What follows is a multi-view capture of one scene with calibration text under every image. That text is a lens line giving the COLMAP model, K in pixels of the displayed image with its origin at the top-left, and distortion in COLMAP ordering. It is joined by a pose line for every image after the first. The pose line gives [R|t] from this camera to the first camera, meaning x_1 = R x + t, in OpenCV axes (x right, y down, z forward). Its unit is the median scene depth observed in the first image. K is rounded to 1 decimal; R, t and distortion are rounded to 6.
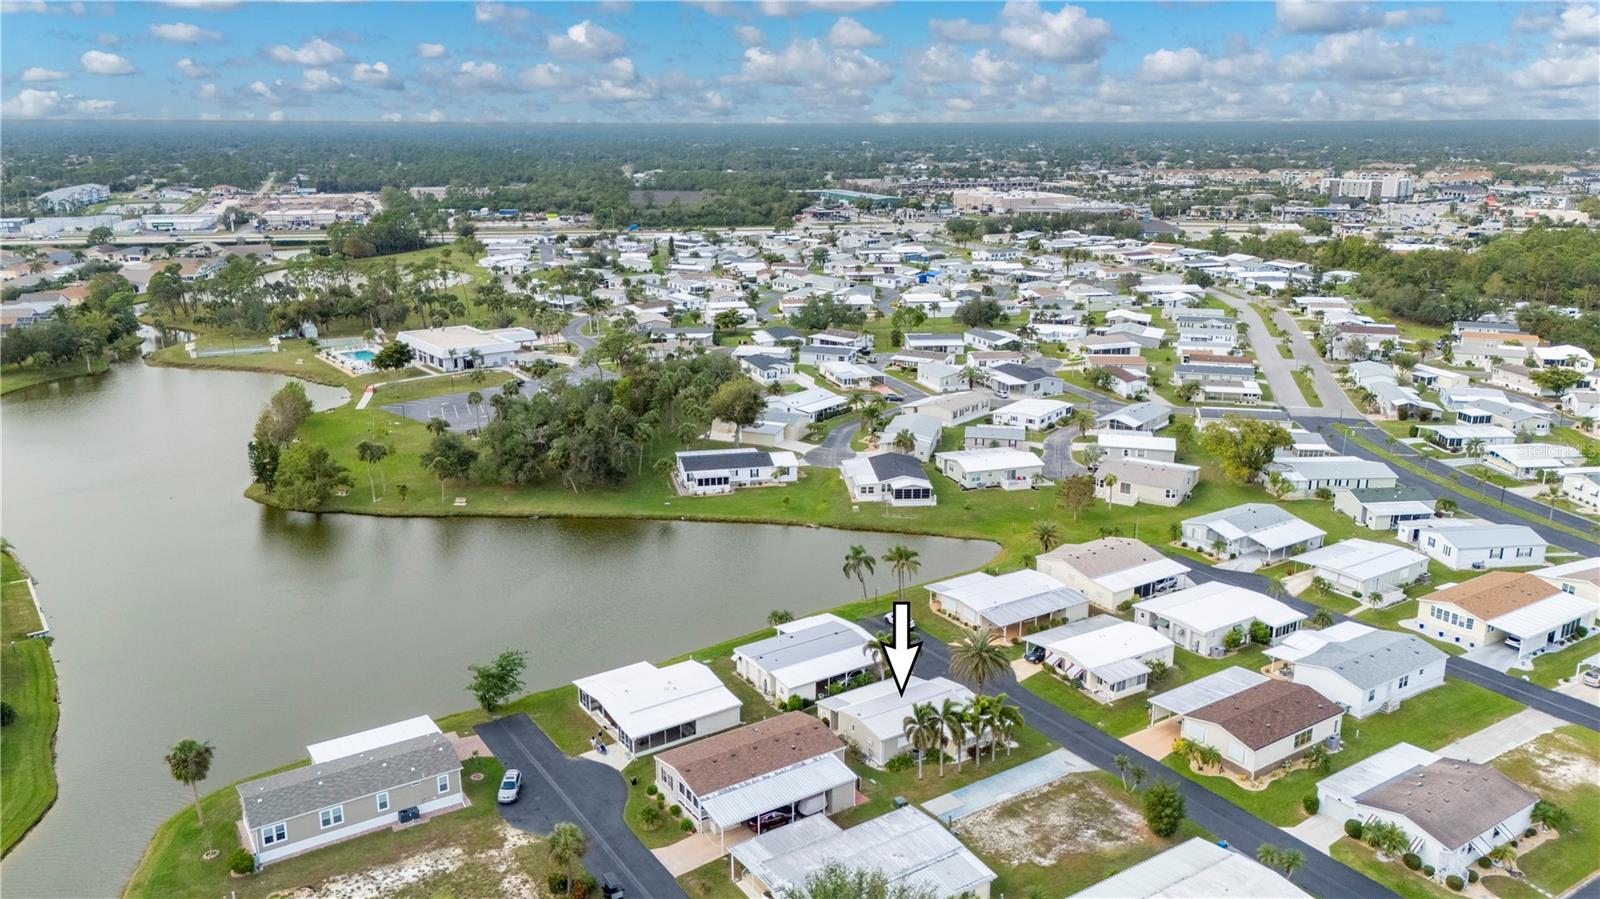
lens RADIAL K [[1171.0, 0, 800.0], [0, 1171.0, 449.5], [0, 0, 1]] dist [0.081722, -0.080717]
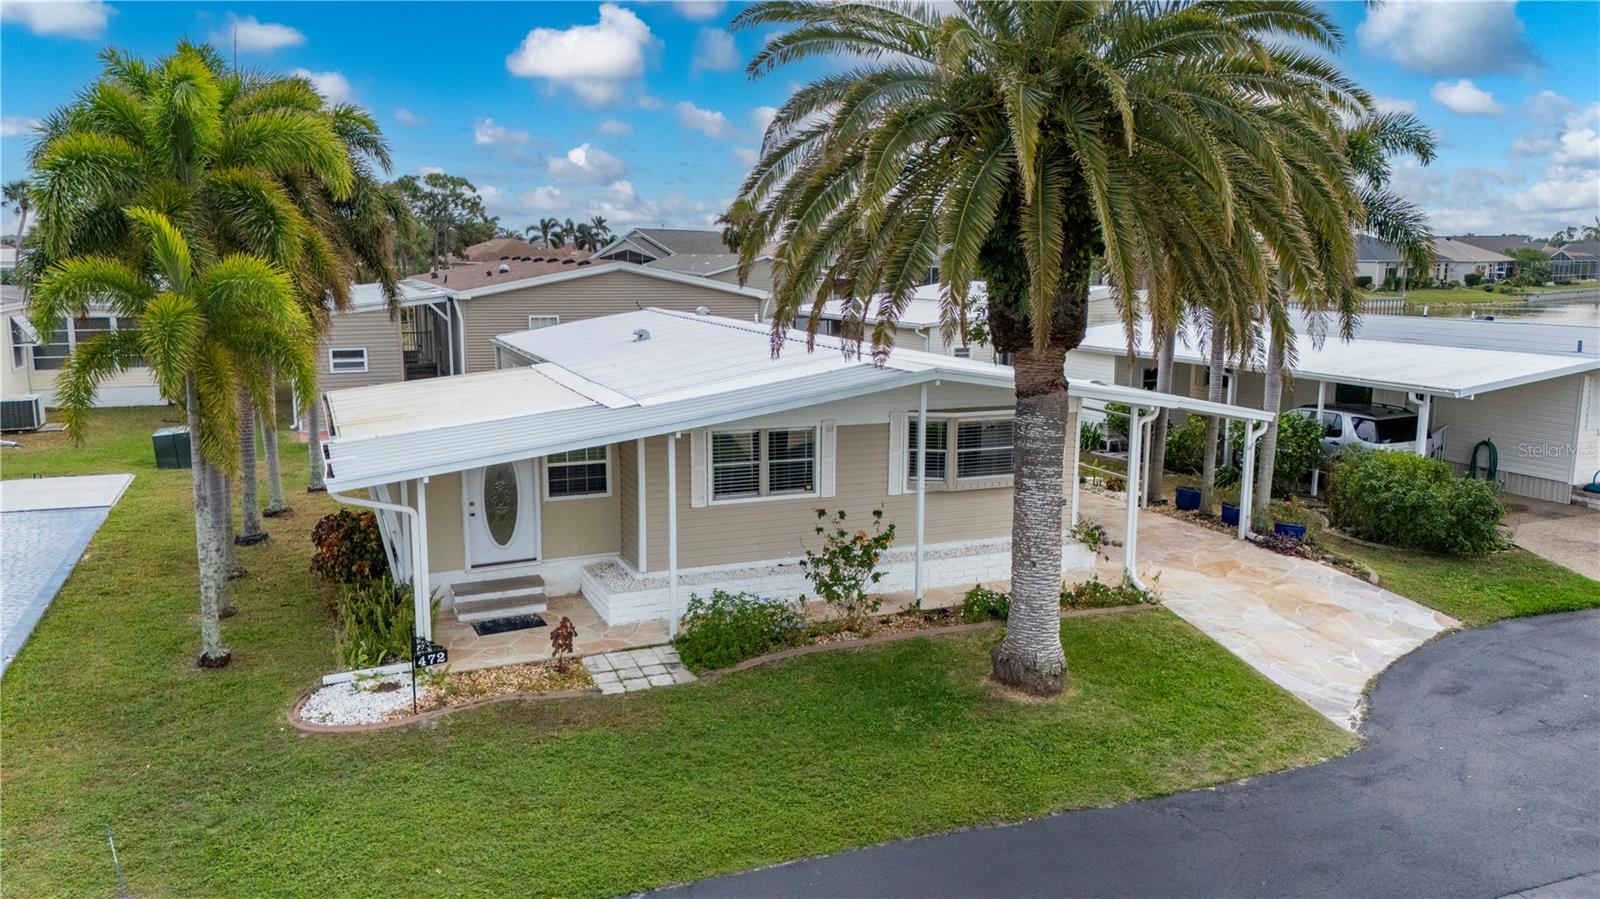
lens RADIAL K [[1200.0, 0, 820.5], [0, 1200.0, 454.6], [0, 0, 1]] dist [0.078704, -0.083299]
pose [[-0.174886, 0.164984, -0.970667, 0.233553], [-0.264332, 0.941800, 0.207703, 0.164295], [0.948443, 0.292903, -0.121097, 0.883723]]
